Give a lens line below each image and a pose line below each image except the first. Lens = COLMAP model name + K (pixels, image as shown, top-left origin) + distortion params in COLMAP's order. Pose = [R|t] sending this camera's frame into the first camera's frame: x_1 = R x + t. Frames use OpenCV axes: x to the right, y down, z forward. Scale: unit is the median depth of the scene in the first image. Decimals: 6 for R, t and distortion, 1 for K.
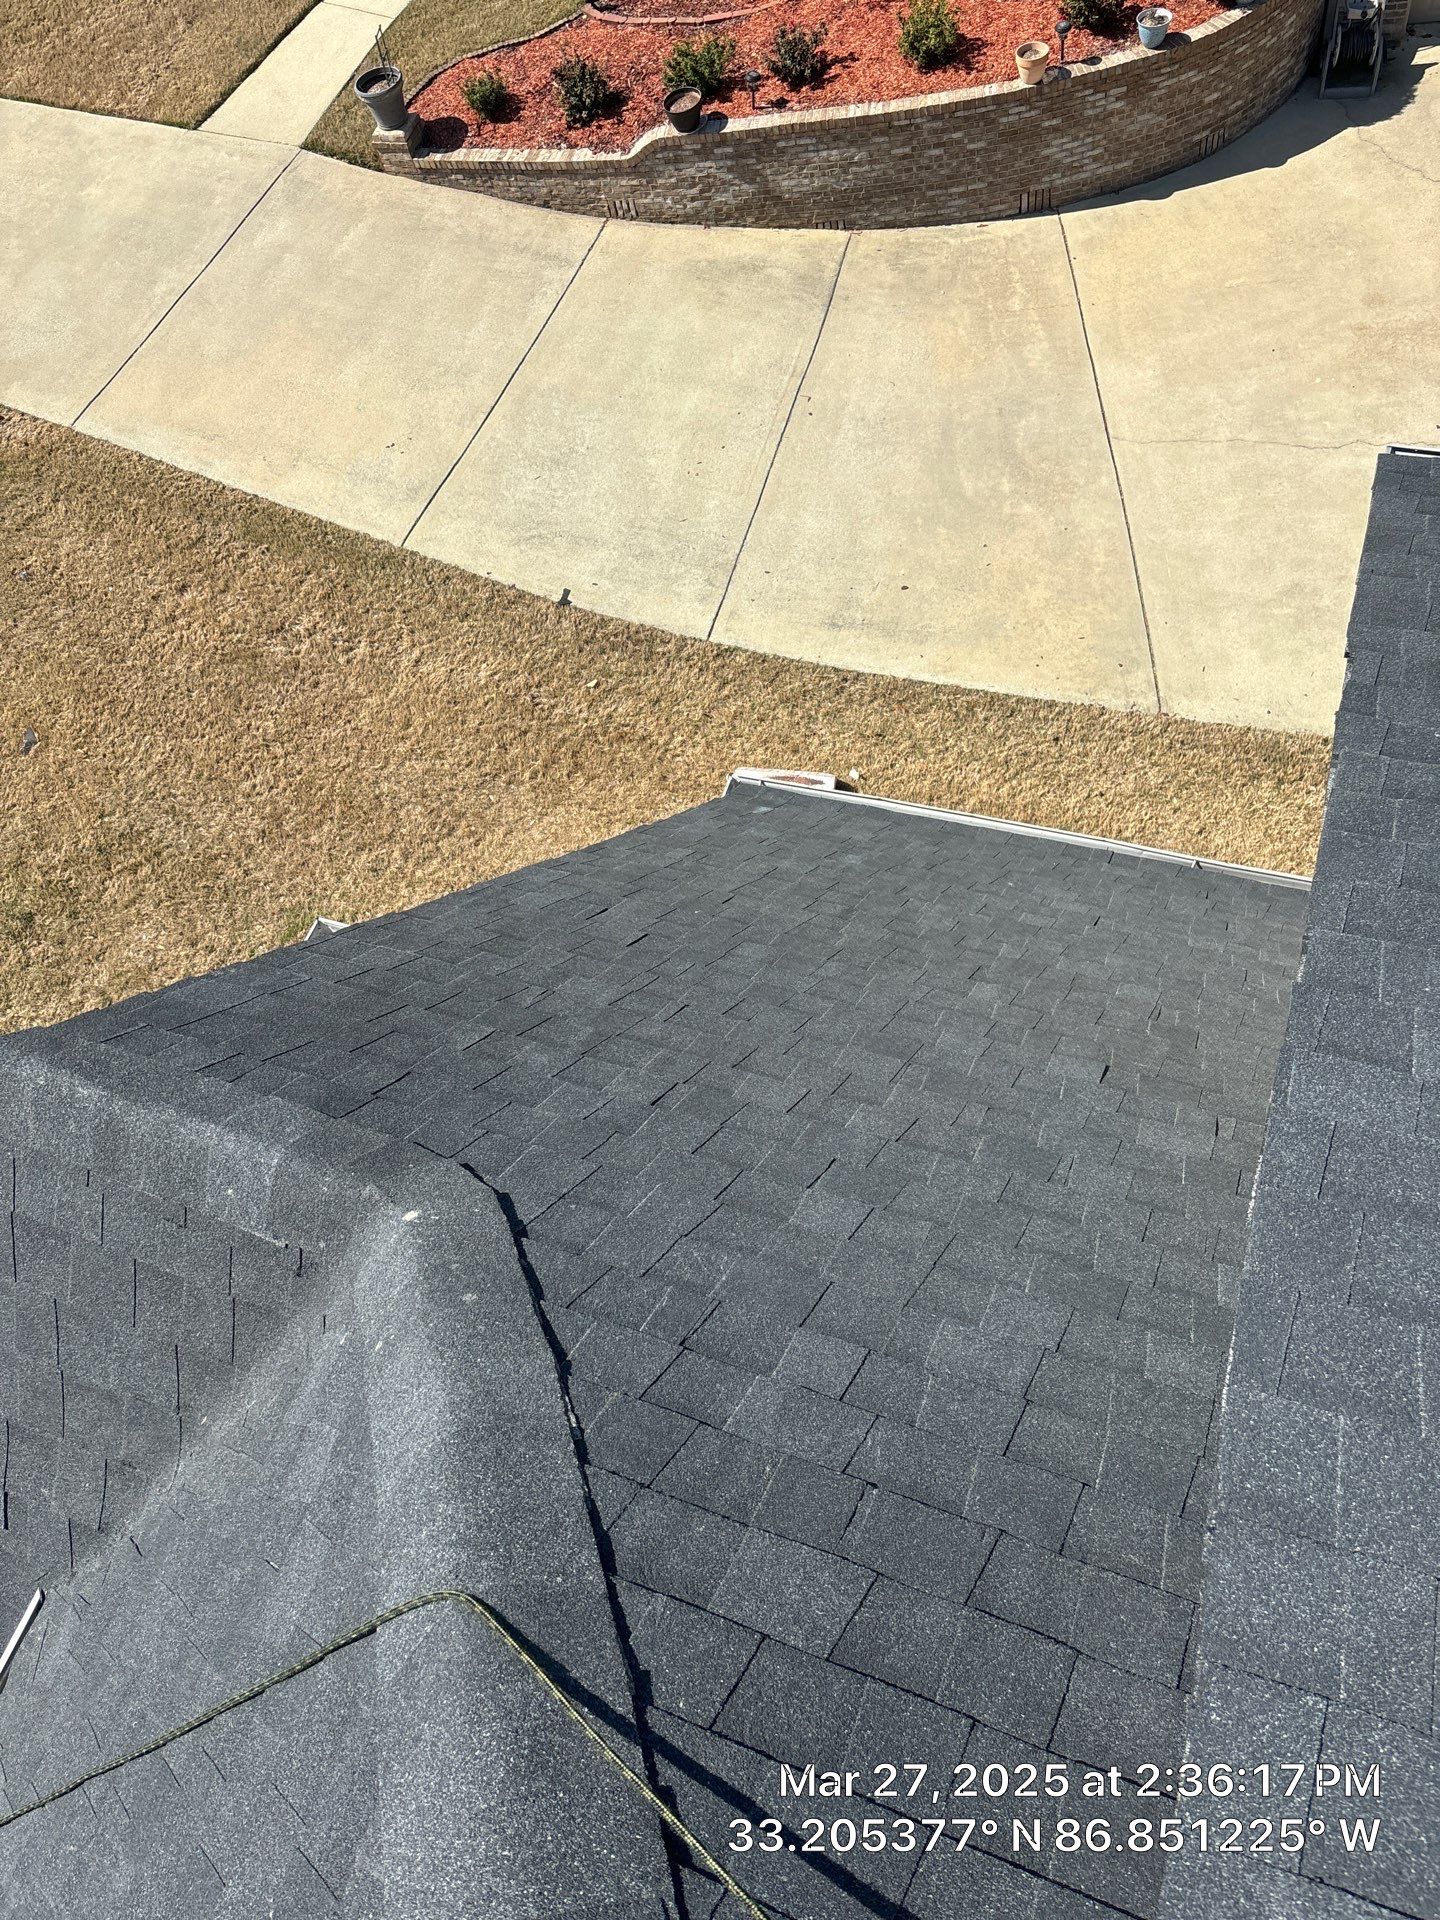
lens RADIAL K [[1440.3, 0, 726.4], [0, 1440.3, 962.3], [0, 0, 1]] dist [0.028794, -0.032760]
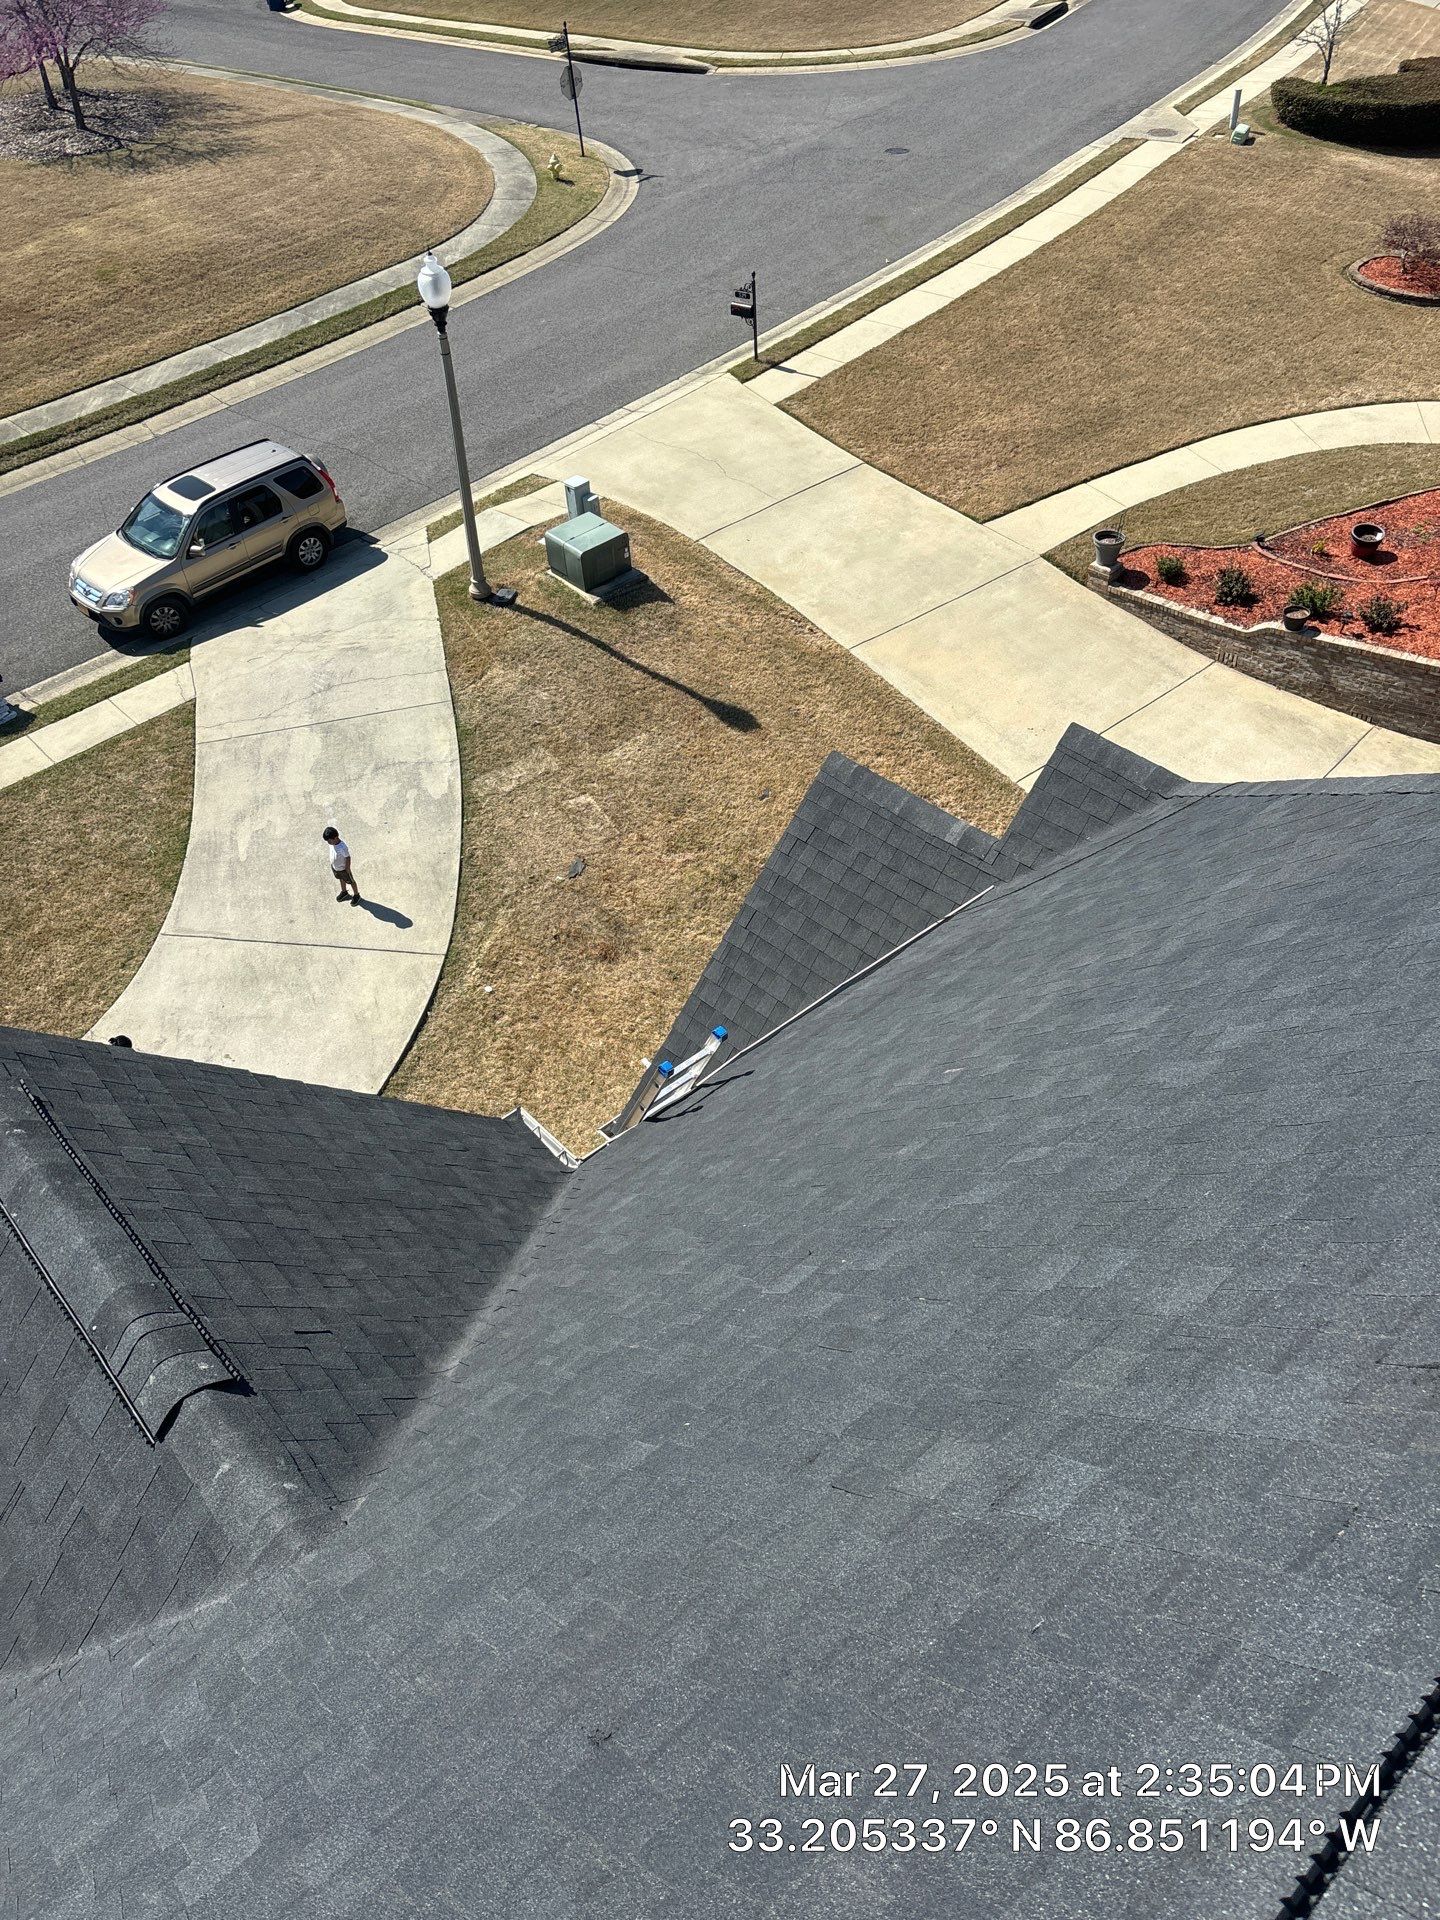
lens RADIAL K [[1440.3, 0, 721.6], [0, 1440.3, 965.6], [0, 0, 1]] dist [0.028794, -0.032760]
pose [[0.879206, 0.404629, -0.251541, -0.028125], [-0.455619, 0.868427, -0.195564, 0.298979], [0.139314, 0.286548, 0.947883, -0.419568]]
